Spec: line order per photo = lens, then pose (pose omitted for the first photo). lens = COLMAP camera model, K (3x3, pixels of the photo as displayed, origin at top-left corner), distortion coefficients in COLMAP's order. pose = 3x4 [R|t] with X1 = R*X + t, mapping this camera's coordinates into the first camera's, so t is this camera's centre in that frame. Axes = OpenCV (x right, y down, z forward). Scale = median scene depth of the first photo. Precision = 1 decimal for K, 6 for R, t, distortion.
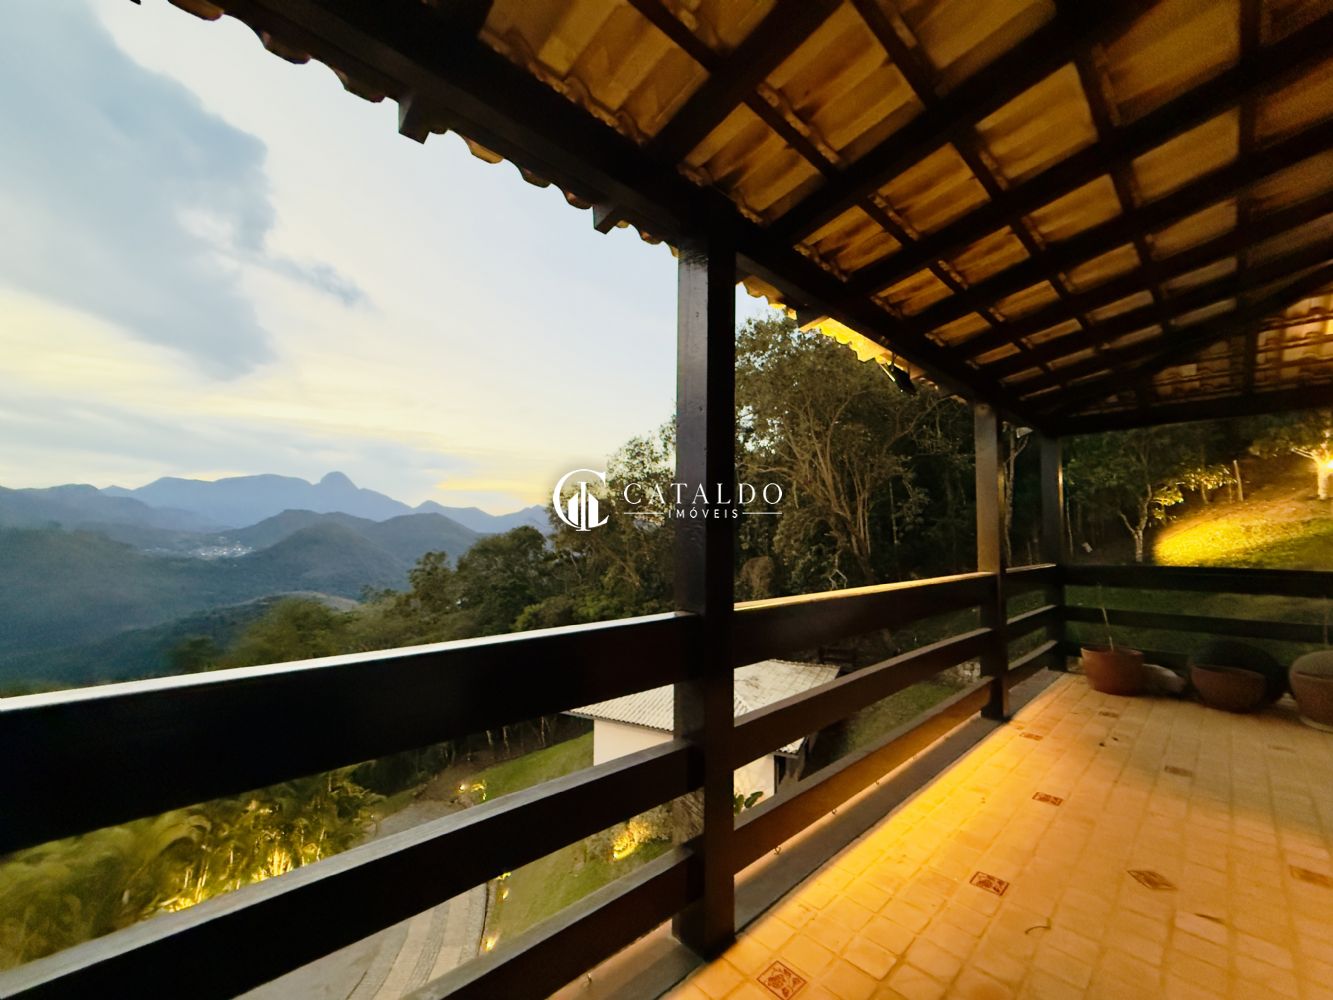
lens RADIAL K [[530.3, 0, 664.1], [0, 530.3, 499.0], [0, 0, 1]] dist [-0.000948, 0.000646]
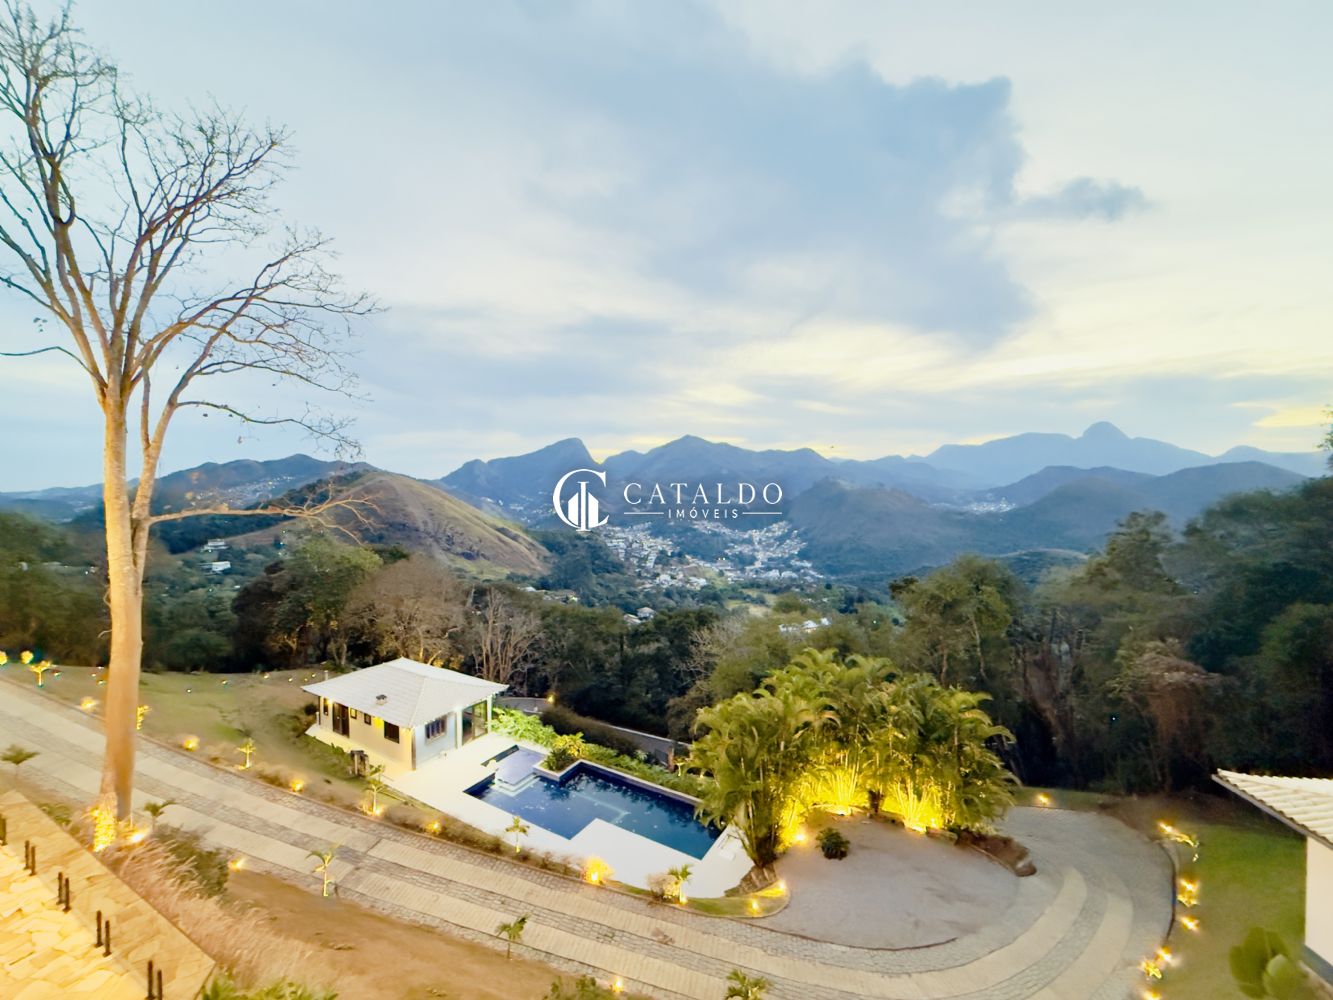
lens RADIAL K [[530.3, 0, 664.1], [0, 530.3, 499.0], [0, 0, 1]] dist [-0.000948, 0.000646]
pose [[0.321114, 0.012641, -0.946956, 0.073831], [0.063742, 0.997355, 0.034929, 0.011832], [0.944893, -0.071577, 0.319459, 0.111349]]
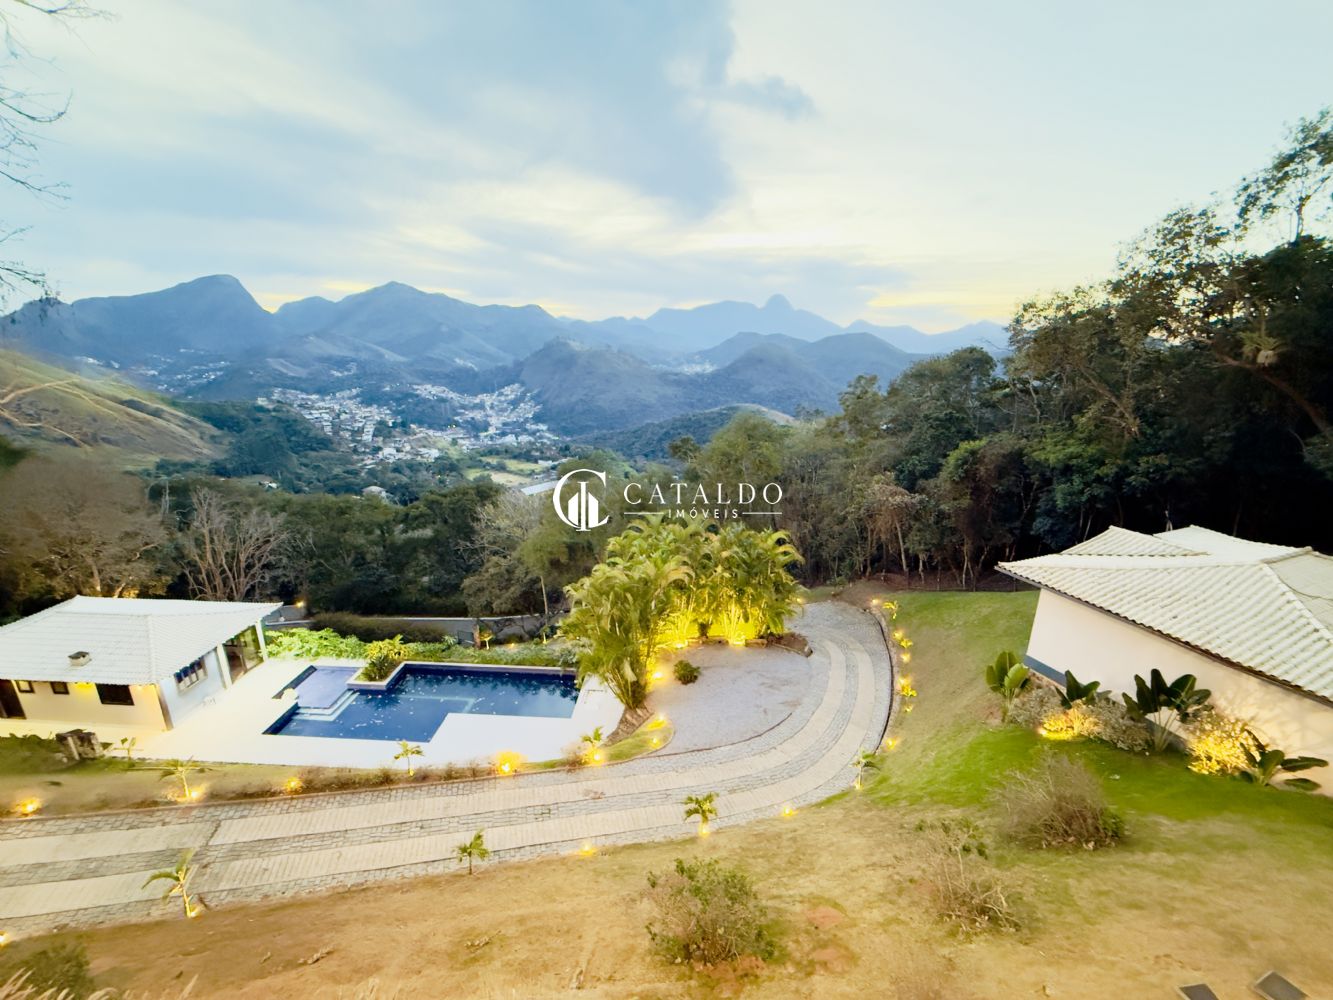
lens RADIAL K [[530.3, 0, 664.1], [0, 530.3, 499.0], [0, 0, 1]] dist [-0.000948, 0.000646]
pose [[0.728739, 0.186986, -0.658769, -0.019790], [0.037210, 0.949765, 0.310745, -0.000792], [0.683780, -0.250965, 0.685173, 0.023016]]
